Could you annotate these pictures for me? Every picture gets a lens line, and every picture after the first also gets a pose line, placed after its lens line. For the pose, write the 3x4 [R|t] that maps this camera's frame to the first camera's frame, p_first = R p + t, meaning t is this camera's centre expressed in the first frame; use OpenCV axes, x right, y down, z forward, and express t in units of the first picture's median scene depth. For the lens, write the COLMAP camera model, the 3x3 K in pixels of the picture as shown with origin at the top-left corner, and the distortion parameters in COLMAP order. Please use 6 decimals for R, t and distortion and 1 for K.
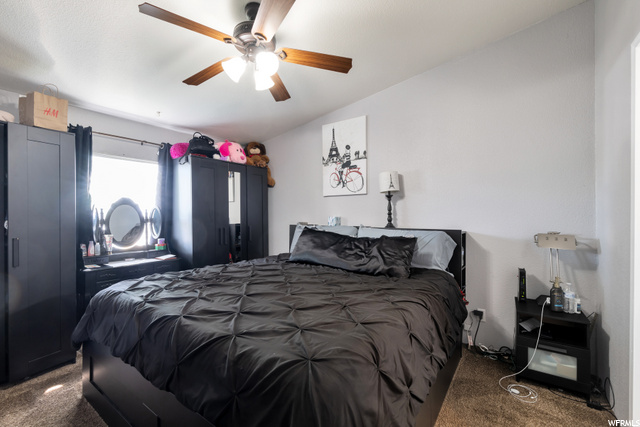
lens RADIAL K [[280.9, 0, 319.0], [0, 280.9, 216.8], [0, 0, 1]] dist [-0.000235, 0.000216]
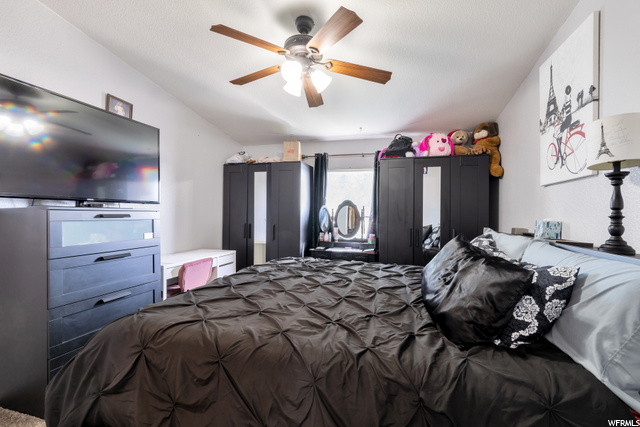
lens RADIAL K [[280.9, 0, 319.0], [0, 280.9, 216.8], [0, 0, 1]] dist [-0.000235, 0.000216]
pose [[0.339381, 0.020971, -0.940415, 0.448925], [-0.023825, 0.999622, 0.013693, -0.005101], [0.940347, 0.017758, 0.339753, 0.385664]]
